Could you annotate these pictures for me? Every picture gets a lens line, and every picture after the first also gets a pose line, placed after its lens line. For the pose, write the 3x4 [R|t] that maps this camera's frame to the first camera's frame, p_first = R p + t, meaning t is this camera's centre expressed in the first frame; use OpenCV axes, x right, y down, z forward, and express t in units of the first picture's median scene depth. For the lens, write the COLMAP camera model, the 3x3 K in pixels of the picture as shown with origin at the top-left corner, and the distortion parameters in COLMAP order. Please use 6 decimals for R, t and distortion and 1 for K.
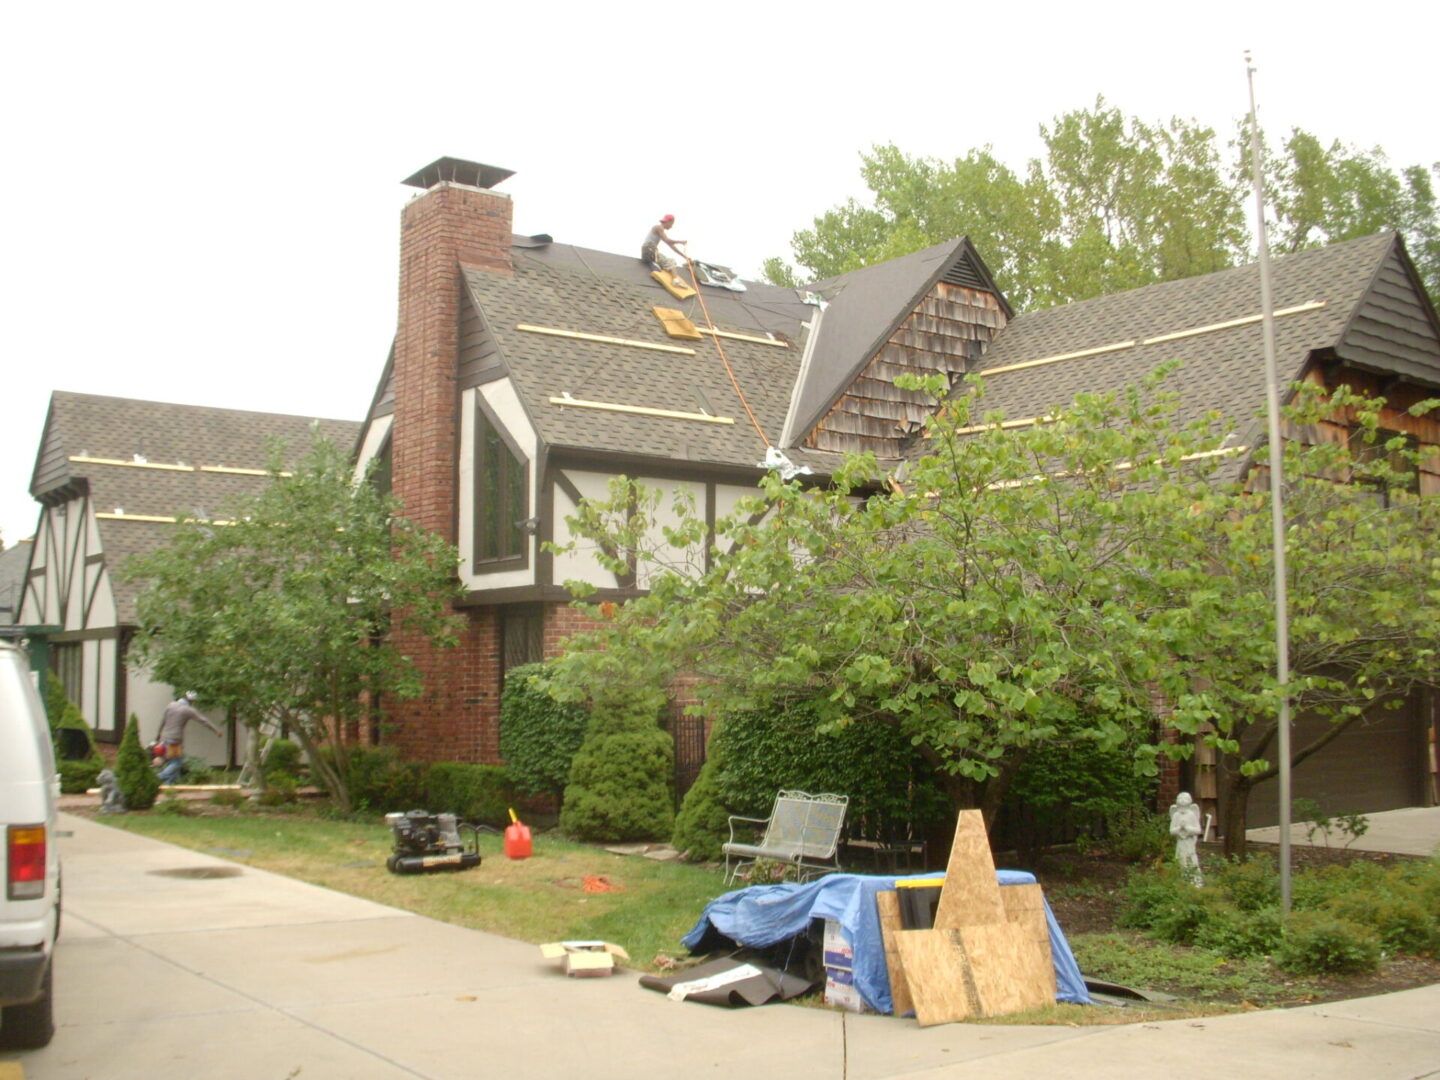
lens RADIAL K [[1574.3, 0, 723.7], [0, 1574.3, 584.7], [0, 0, 1]] dist [-0.114507, -0.011681]
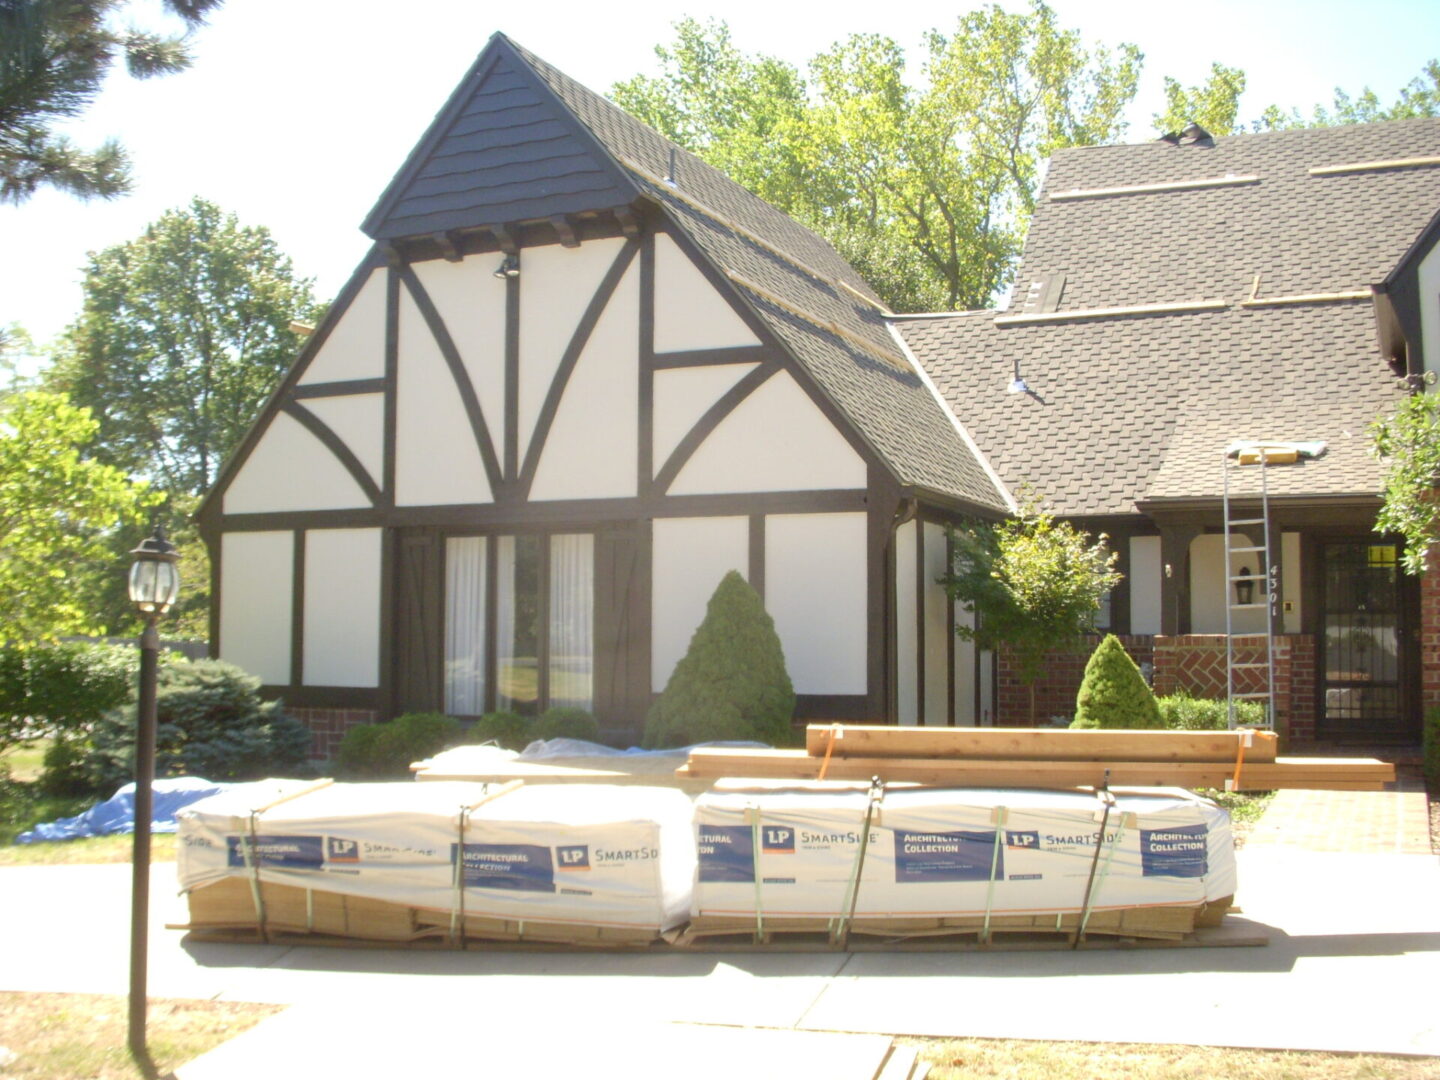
lens RADIAL K [[1585.3, 0, 720.0], [0, 1585.3, 540.0], [0, 0, 1]] dist [-0.161551, 0.012165]
pose [[0.874665, 0.045676, 0.482572, -0.784013], [-0.037108, 0.998939, -0.027292, 0.070150], [-0.483306, 0.005964, 0.875431, 0.648614]]
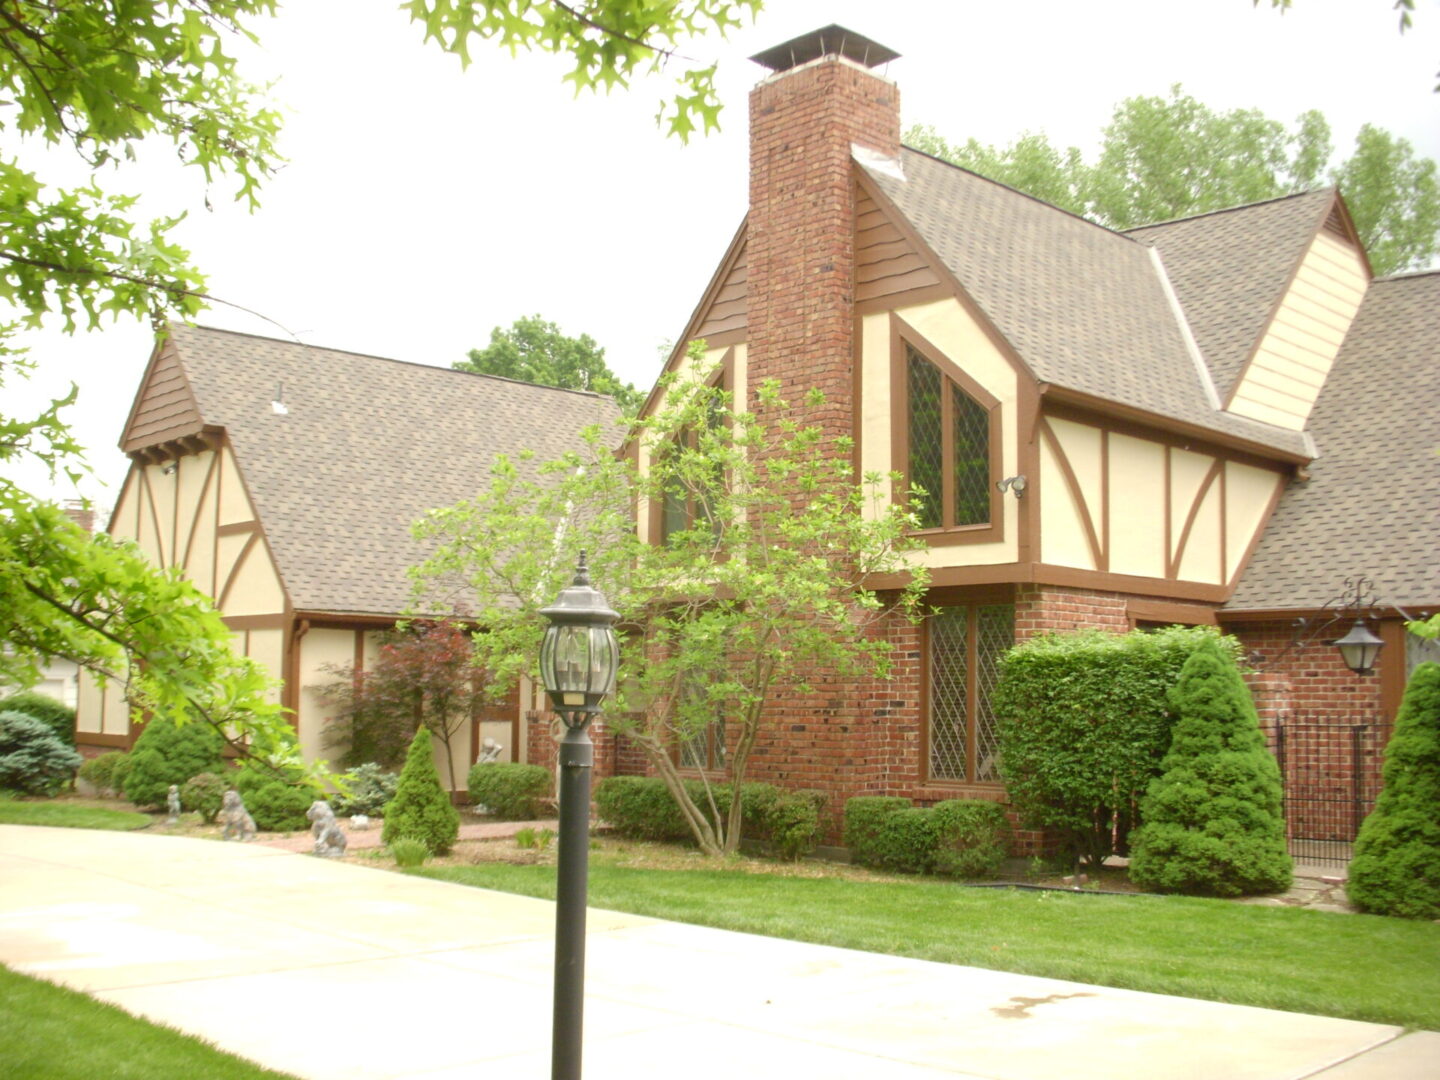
lens RADIAL K [[1579.8, 0, 718.3], [0, 1579.8, 585.8], [0, 0, 1]] dist [-0.186072, 0.015360]
pose [[0.992436, 0.020104, 0.121108, -0.306515], [-0.019127, 0.999775, -0.009225, 0.018244], [-0.121266, 0.006839, 0.992596, 0.213348]]
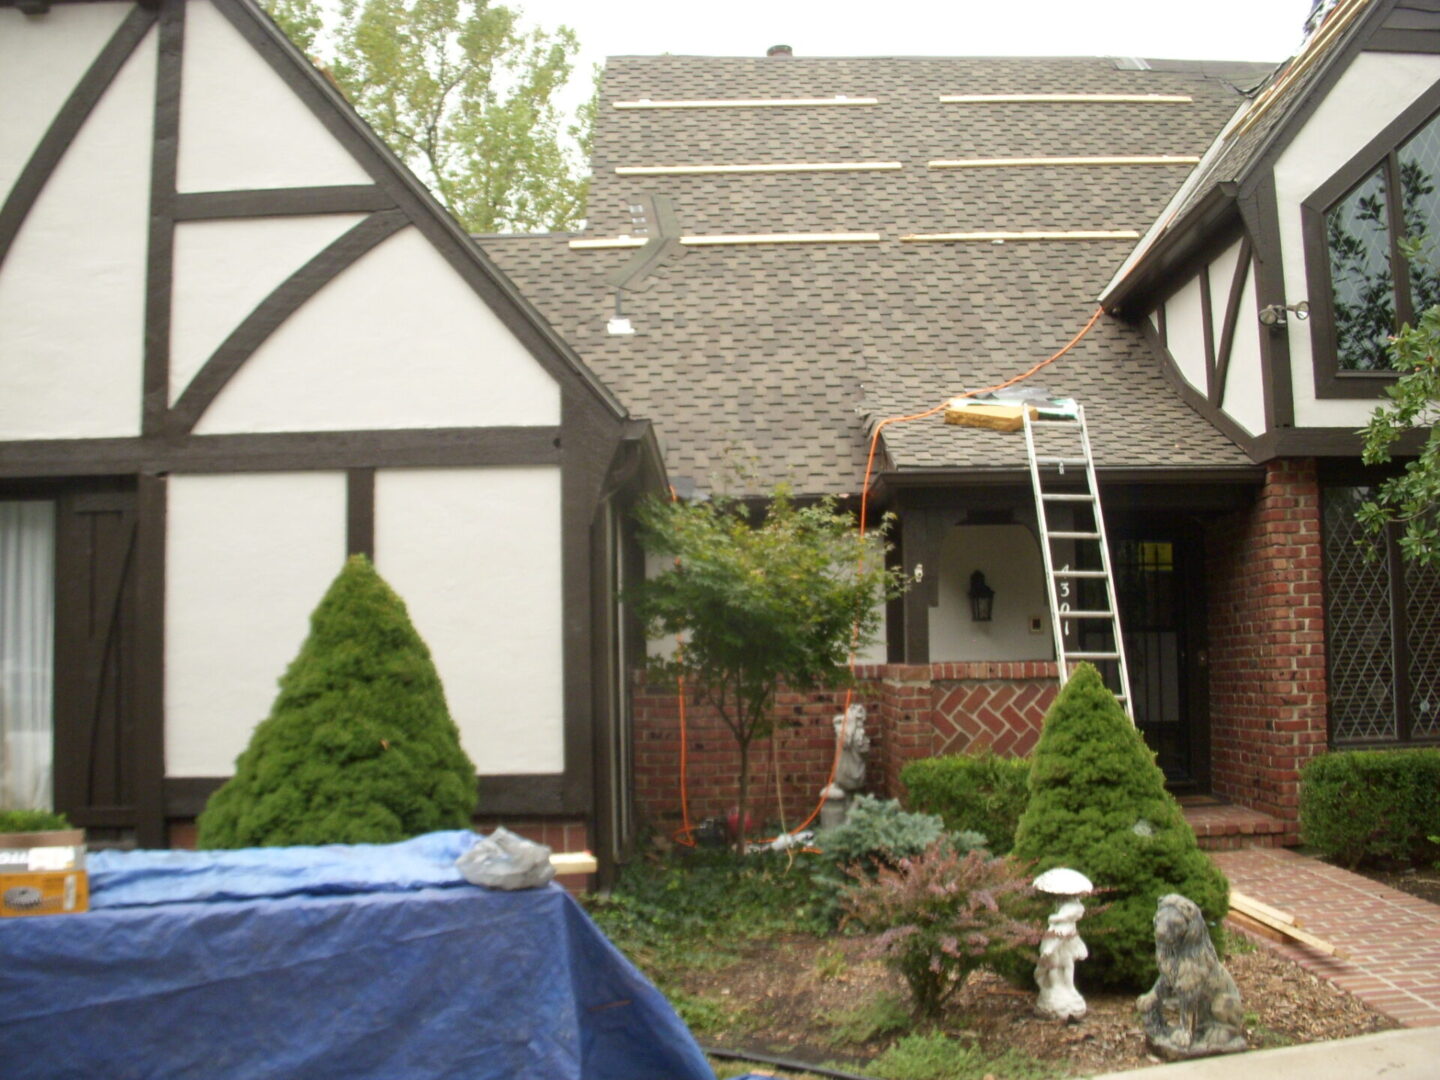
lens RADIAL K [[1575.8, 0, 763.6], [0, 1575.8, 540.9], [0, 0, 1]] dist [-0.212318, 0.025453]
pose [[0.581920, 0.060251, 0.811011, -0.704605], [-0.029193, 0.998157, -0.053207, 0.074730], [-0.812722, 0.007287, 0.582606, 0.904307]]
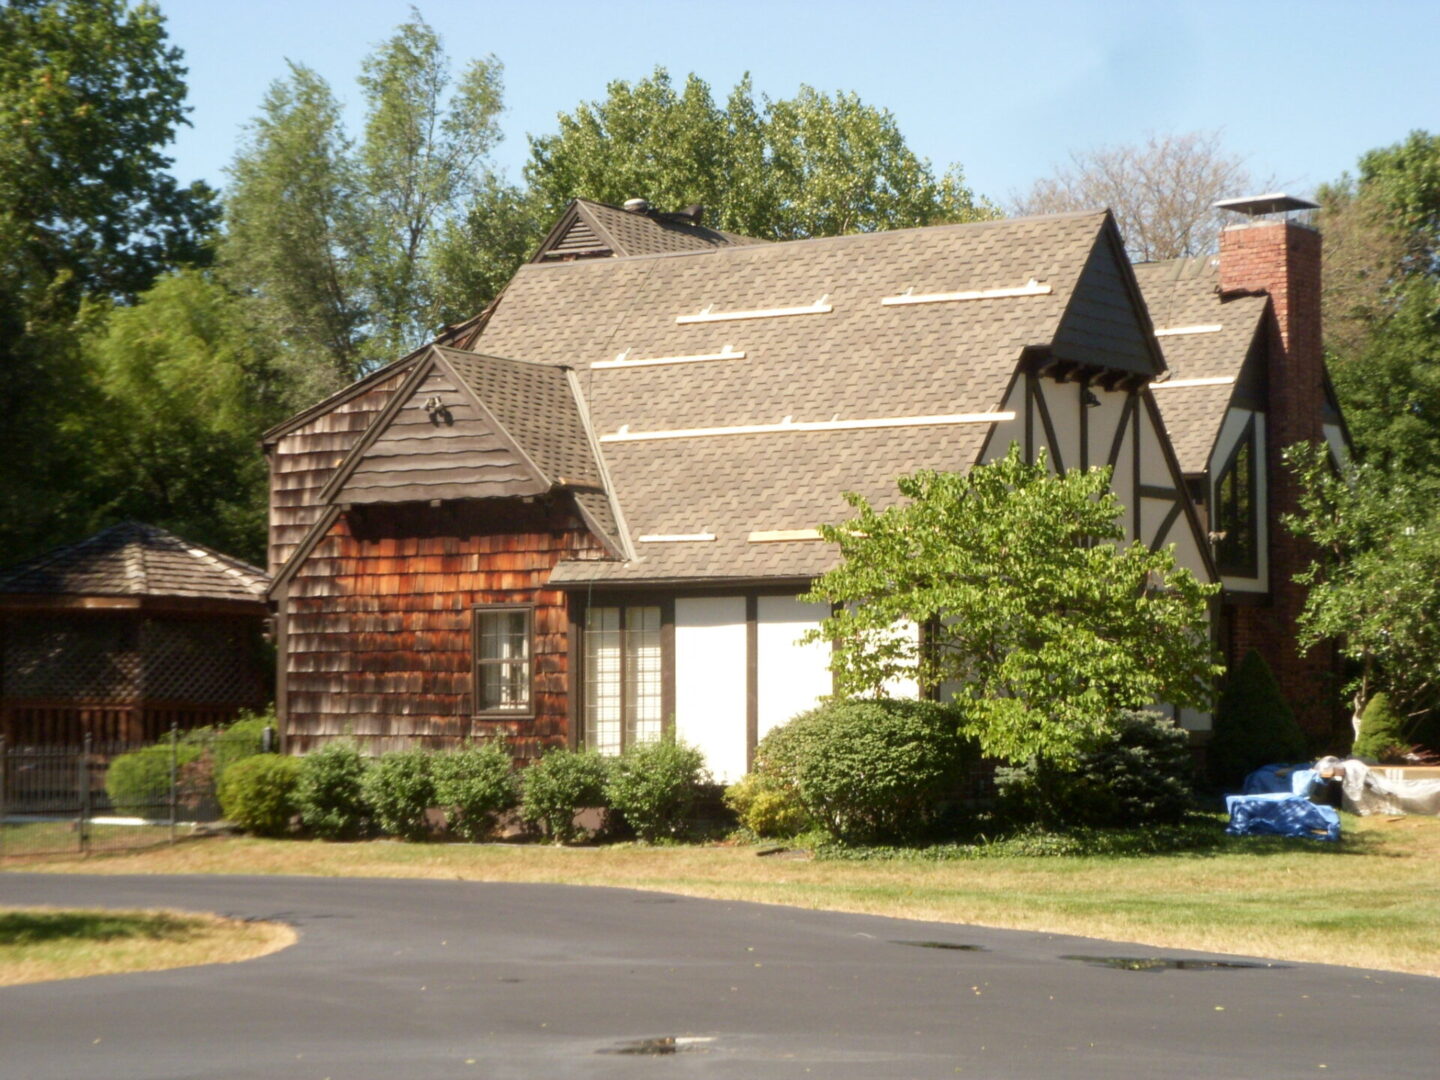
lens RADIAL K [[3576.6, 0, 720.0], [0, 3576.6, 540.0], [0, 0, 1]] dist [0.359532, -16.867324]
pose [[-0.341276, 0.053722, 0.938427, -2.290689], [-0.051521, 0.995795, -0.075743, 0.171443], [-0.938550, -0.074198, -0.337073, 2.115917]]
